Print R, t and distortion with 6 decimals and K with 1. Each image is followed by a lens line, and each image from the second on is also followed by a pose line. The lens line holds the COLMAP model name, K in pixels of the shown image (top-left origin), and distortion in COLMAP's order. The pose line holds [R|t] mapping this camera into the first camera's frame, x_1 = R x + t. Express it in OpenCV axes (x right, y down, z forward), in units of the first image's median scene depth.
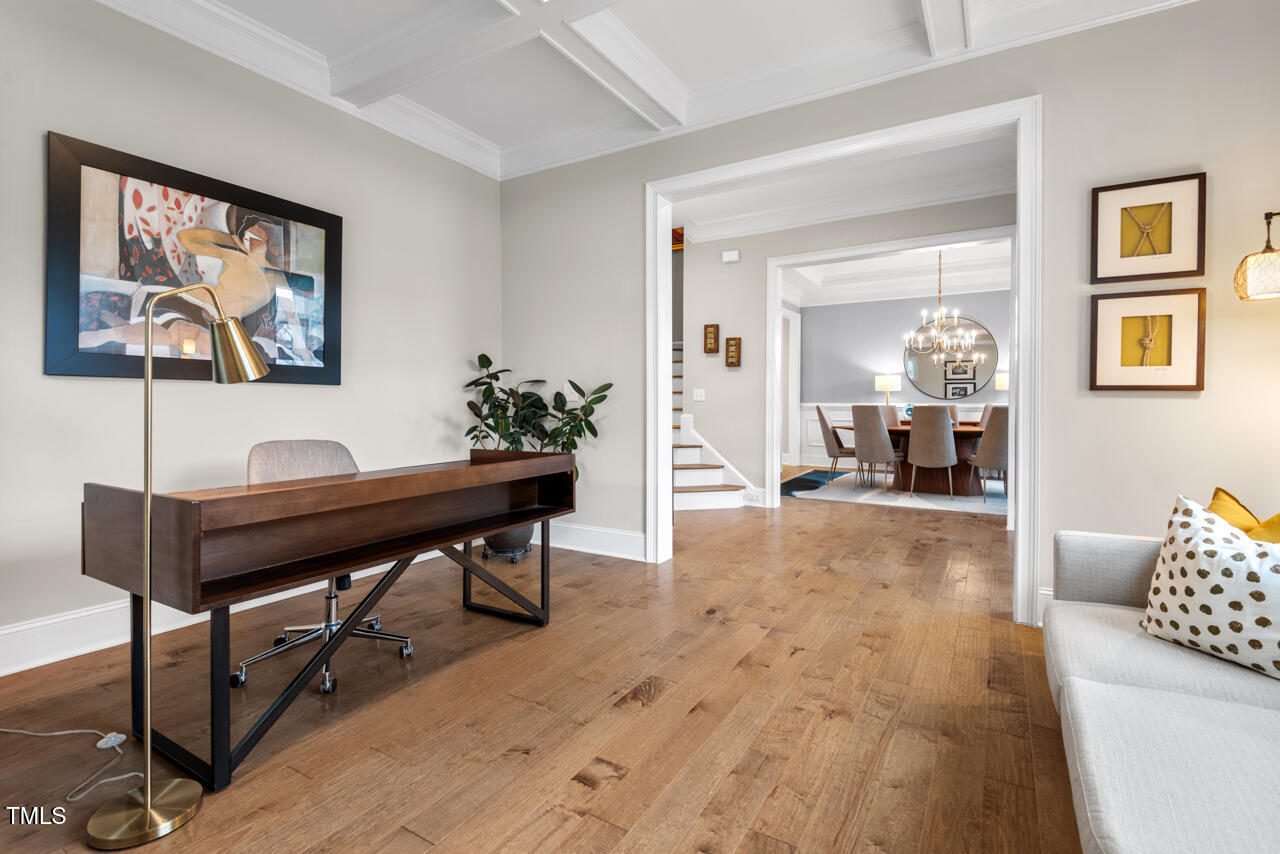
lens RADIAL K [[584.1, 0, 640.0], [0, 584.1, 427.0], [0, 0, 1]] dist [0.003477, -0.000093]
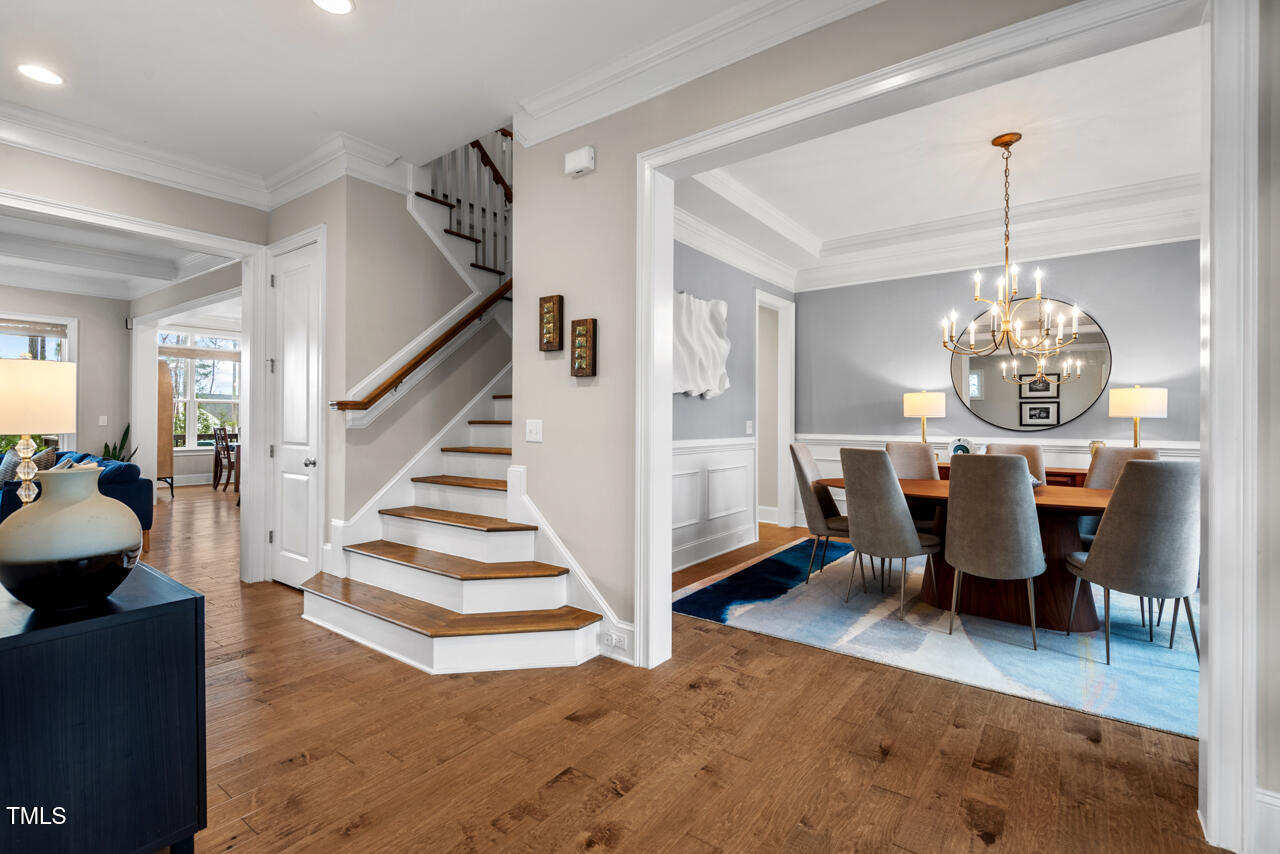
lens RADIAL K [[577.1, 0, 659.6], [0, 577.1, 430.5], [0, 0, 1]] dist [0.002437, -0.000090]
pose [[0.996964, 0.003386, -0.077786, 0.248621], [-0.005193, 0.999721, -0.023042, -0.042063], [0.077687, 0.023376, 0.996704, 0.473713]]
